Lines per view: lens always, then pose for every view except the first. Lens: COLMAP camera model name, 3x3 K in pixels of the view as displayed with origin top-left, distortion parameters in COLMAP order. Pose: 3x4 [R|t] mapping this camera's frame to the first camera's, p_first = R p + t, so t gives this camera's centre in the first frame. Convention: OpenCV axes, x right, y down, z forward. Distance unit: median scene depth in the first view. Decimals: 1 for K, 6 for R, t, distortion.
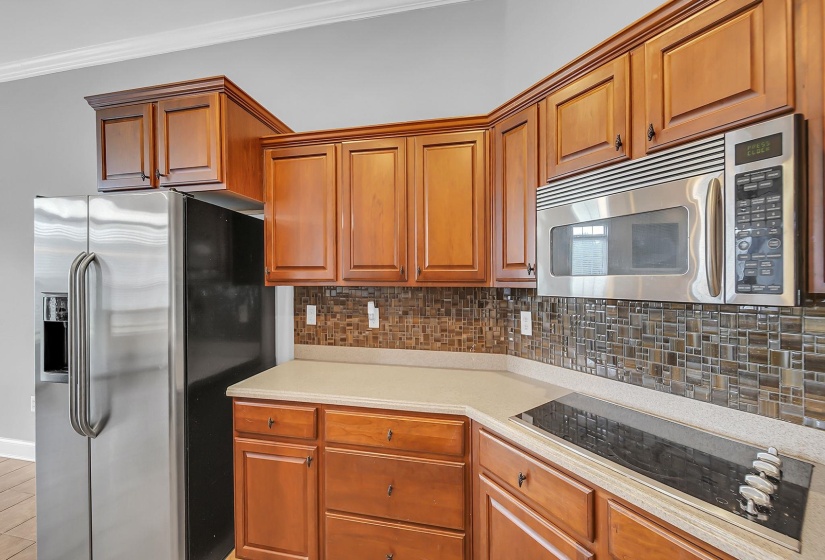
lens RADIAL K [[292.7, 0, 417.0], [0, 292.7, 284.3], [0, 0, 1]] dist [0.001437, -0.000067]
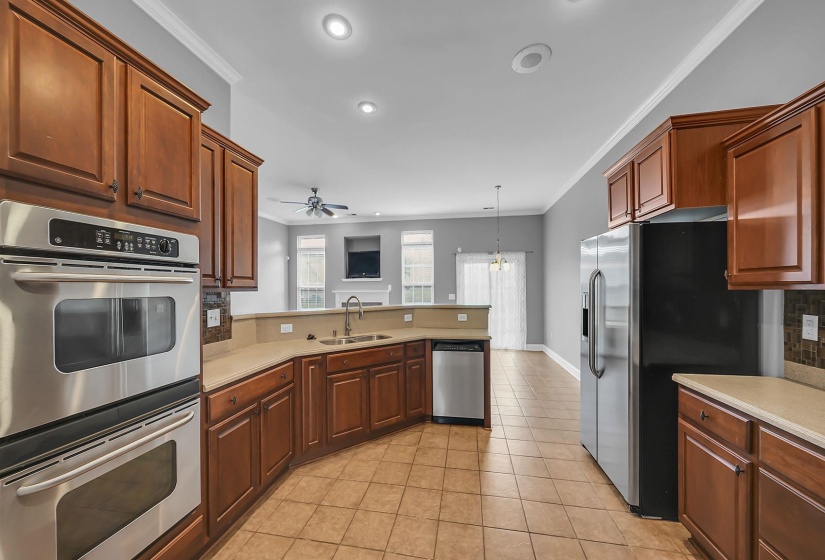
lens RADIAL K [[292.7, 0, 420.8], [0, 292.7, 286.0], [0, 0, 1]] dist [0.001437, -0.000067]
pose [[0.030476, -0.007310, -0.999509, 0.494925], [0.001783, 0.999972, -0.007259, -0.001687], [0.999534, -0.001561, 0.030489, -0.070153]]
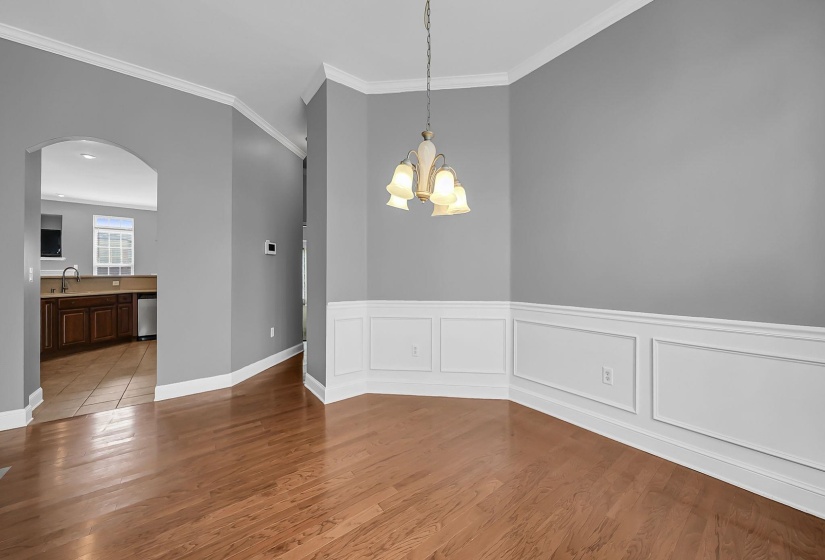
lens RADIAL K [[292.7, 0, 409.6], [0, 292.7, 275.6], [0, 0, 1]] dist [0.001437, -0.000067]
pose [[0.750391, 0.001232, -0.660993, 2.861446], [-0.003067, 0.999994, -0.001617, 0.114314], [0.660987, 0.003240, 0.750390, -0.363921]]
